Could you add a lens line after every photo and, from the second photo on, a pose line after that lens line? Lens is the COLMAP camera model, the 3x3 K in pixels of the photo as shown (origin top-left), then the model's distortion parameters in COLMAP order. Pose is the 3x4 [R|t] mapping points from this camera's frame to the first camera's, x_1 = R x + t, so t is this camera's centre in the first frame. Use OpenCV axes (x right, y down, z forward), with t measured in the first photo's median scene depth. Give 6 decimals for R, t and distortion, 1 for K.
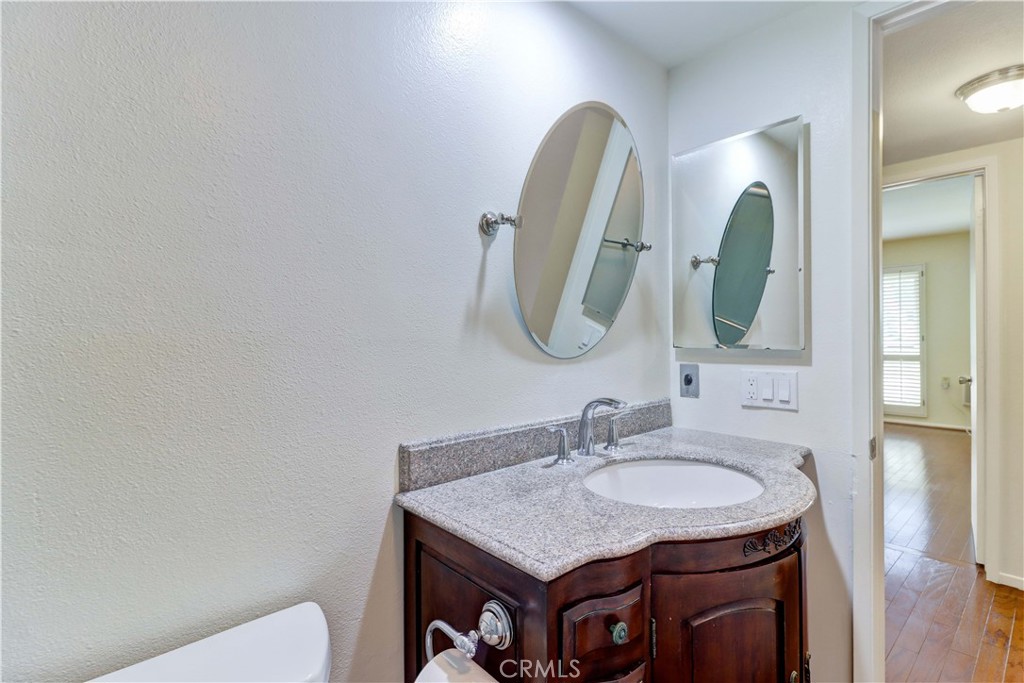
lens RADIAL K [[475.9, 0, 520.1], [0, 475.9, 336.8], [0, 0, 1]] dist [0.012495, -0.005453]
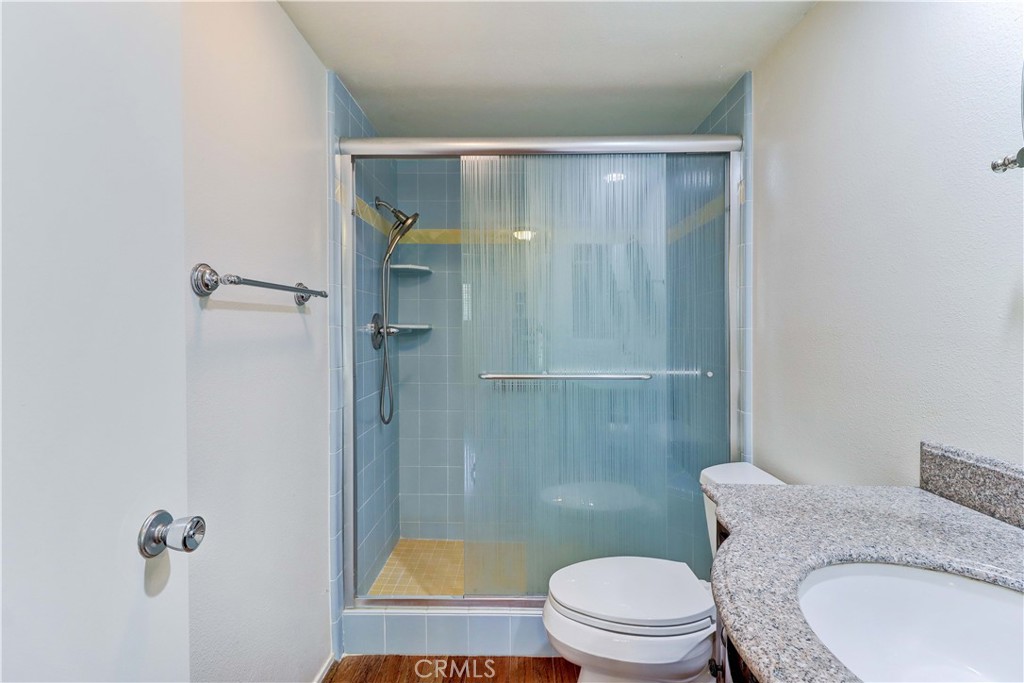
lens RADIAL K [[475.9, 0, 513.2], [0, 475.9, 338.7], [0, 0, 1]] dist [0.012495, -0.005453]
pose [[-0.692686, 0.022515, -0.720888, 1.010105], [0.010783, 0.999724, 0.020862, -0.015172], [0.721158, 0.006678, -0.692738, 1.023053]]
